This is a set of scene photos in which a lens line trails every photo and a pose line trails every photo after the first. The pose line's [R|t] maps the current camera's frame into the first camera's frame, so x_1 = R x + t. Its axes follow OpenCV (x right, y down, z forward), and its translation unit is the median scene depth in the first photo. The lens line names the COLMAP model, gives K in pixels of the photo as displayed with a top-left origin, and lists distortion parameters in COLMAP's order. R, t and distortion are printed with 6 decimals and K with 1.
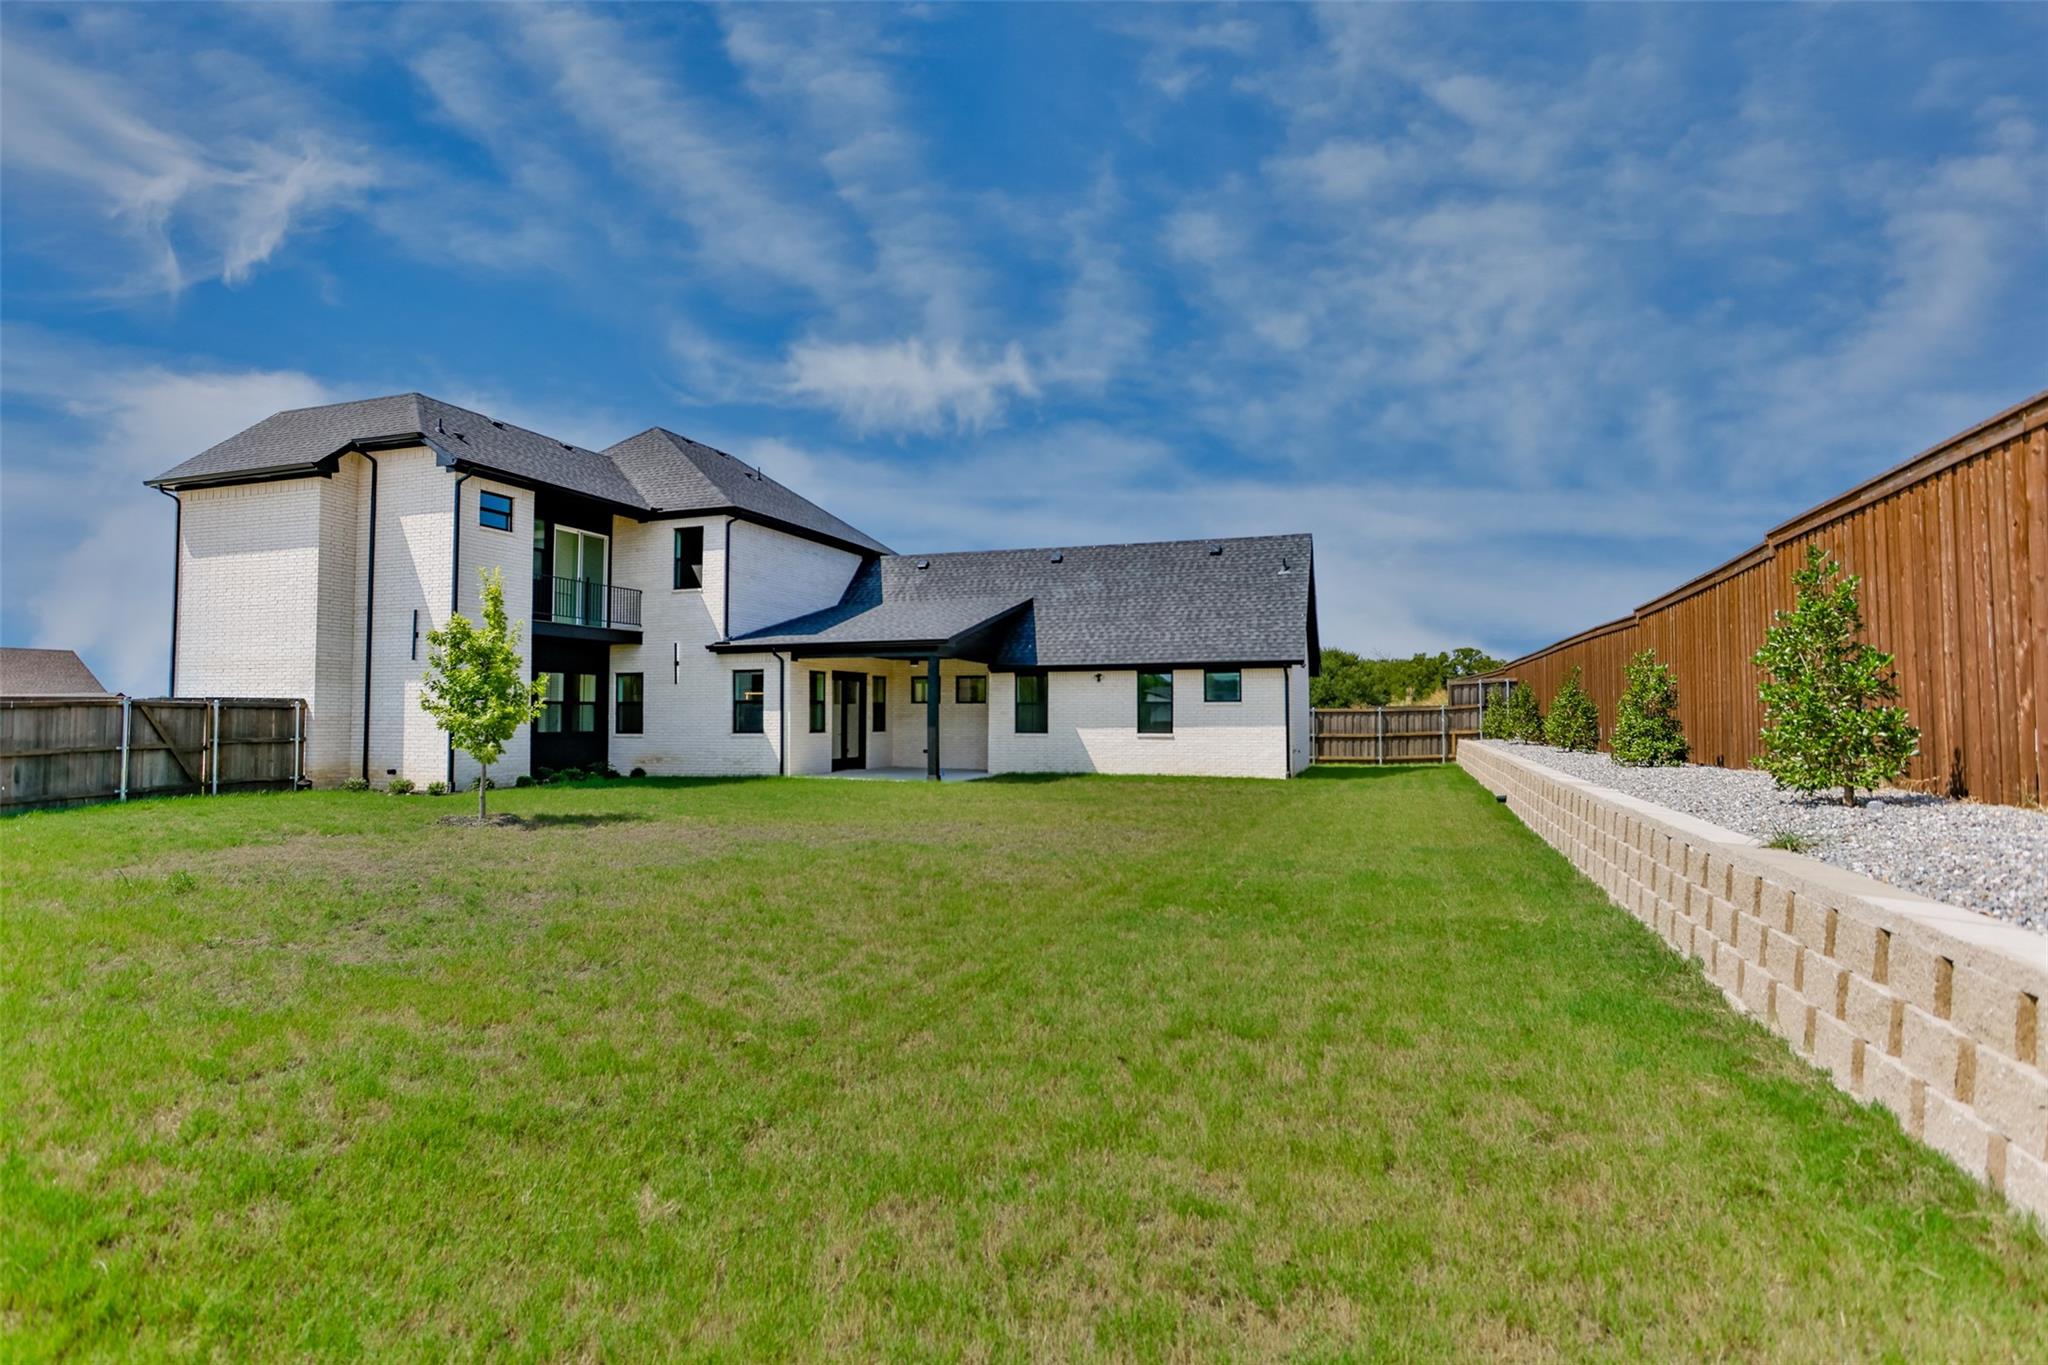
lens RADIAL K [[1051.5, 0, 1049.5], [0, 1051.5, 616.4], [0, 0, 1]] dist [0.000751, 0.000545]
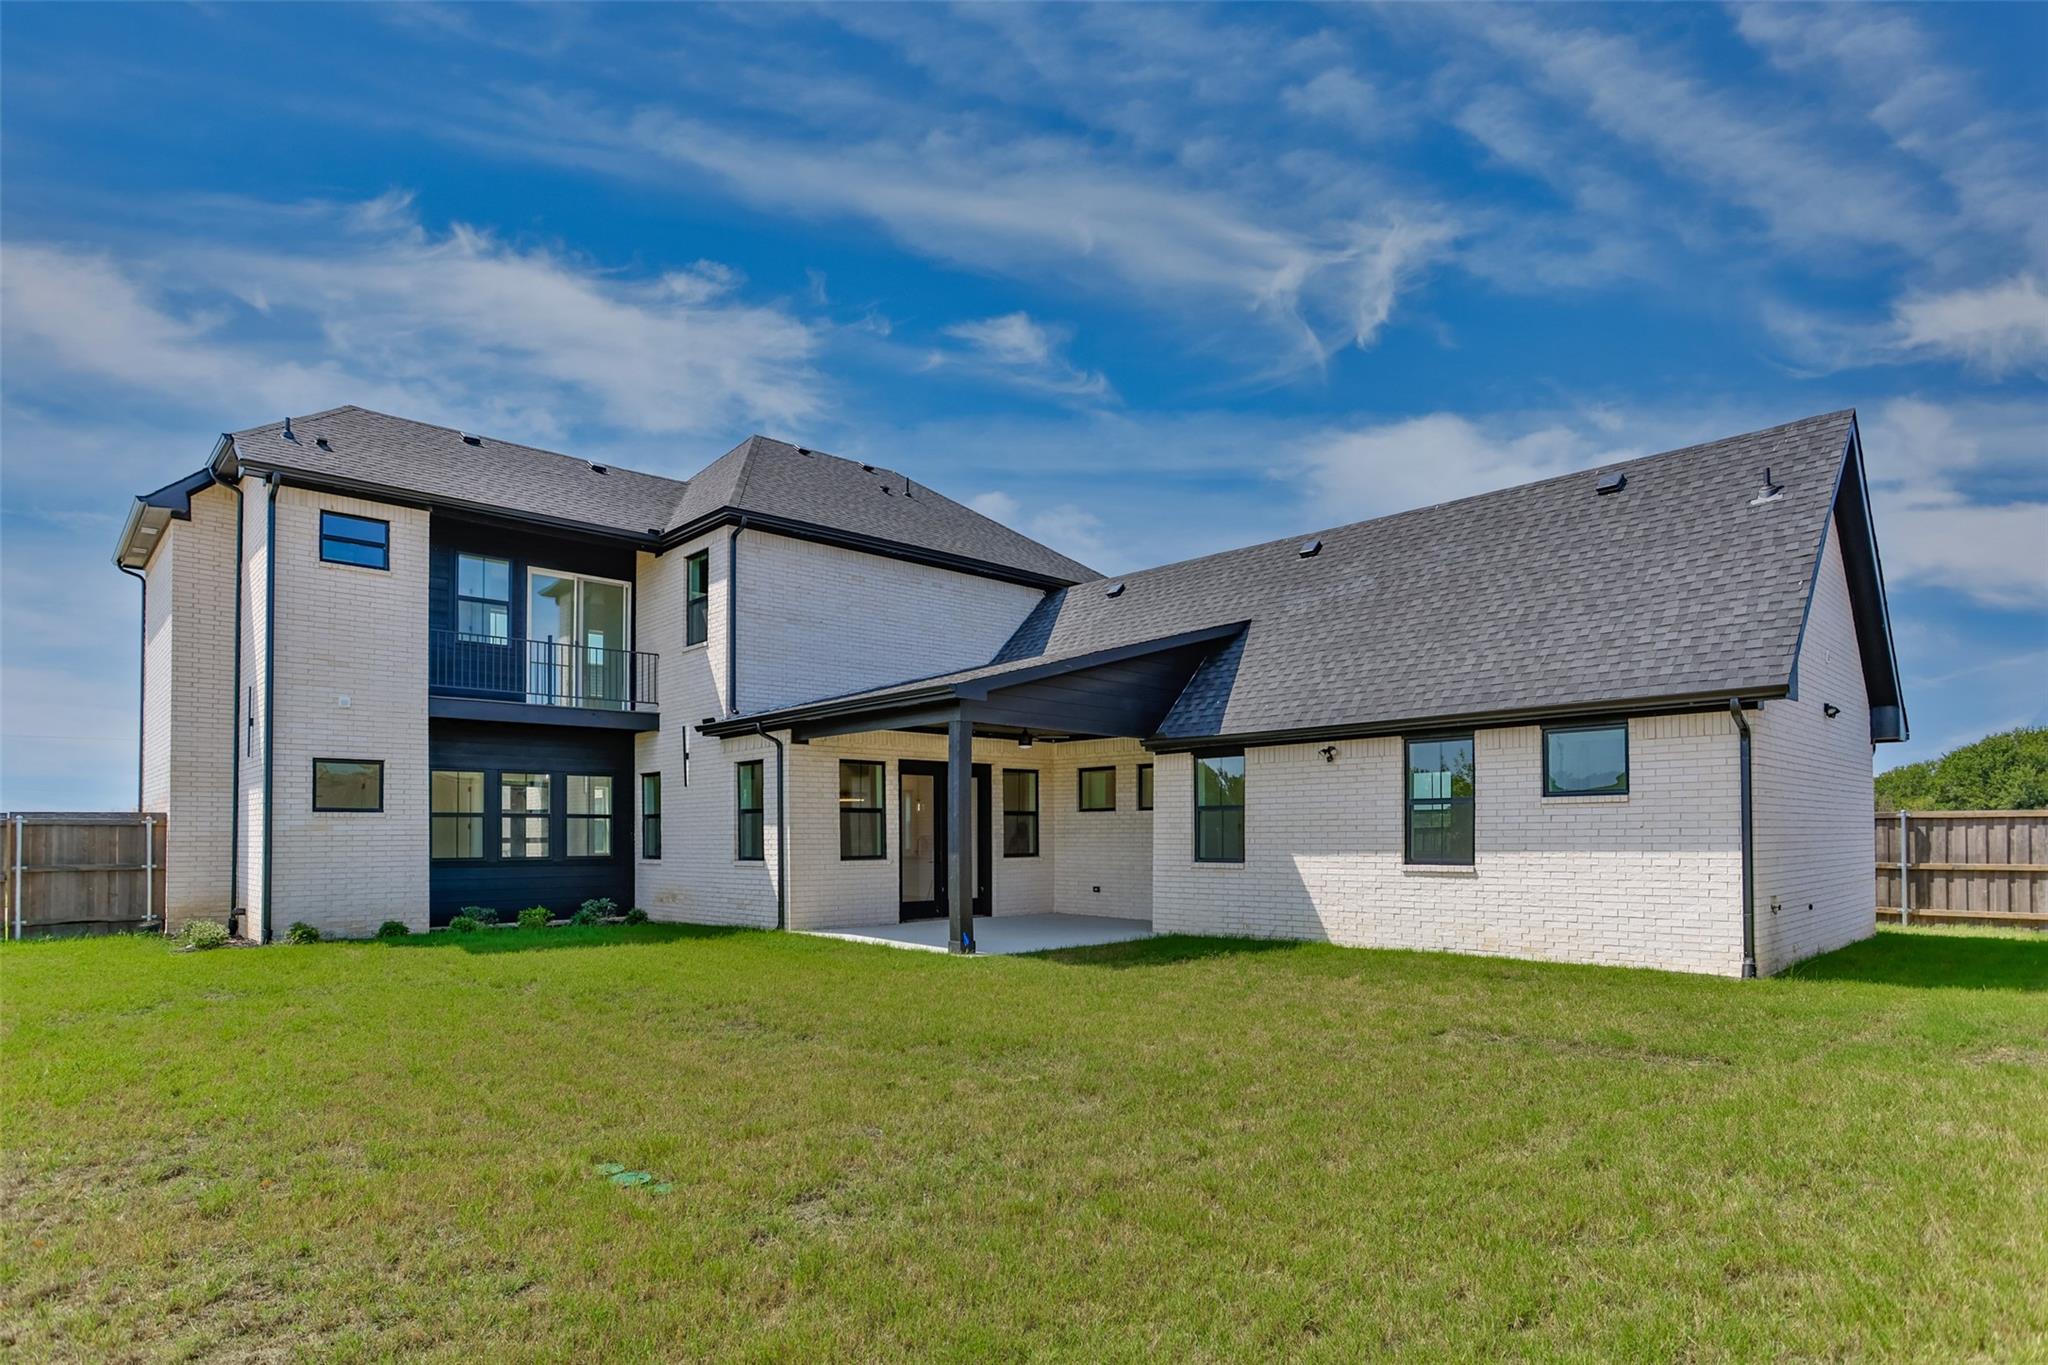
lens RADIAL K [[1093.2, 0, 1059.5], [0, 1093.2, 778.9], [0, 0, 1]] dist [-0.007809, 0.000179]
pose [[0.884536, -0.027707, -0.465648, 0.179469], [0.049452, 0.998179, 0.034546, 0.046178], [0.463842, -0.053584, 0.884296, 0.480565]]
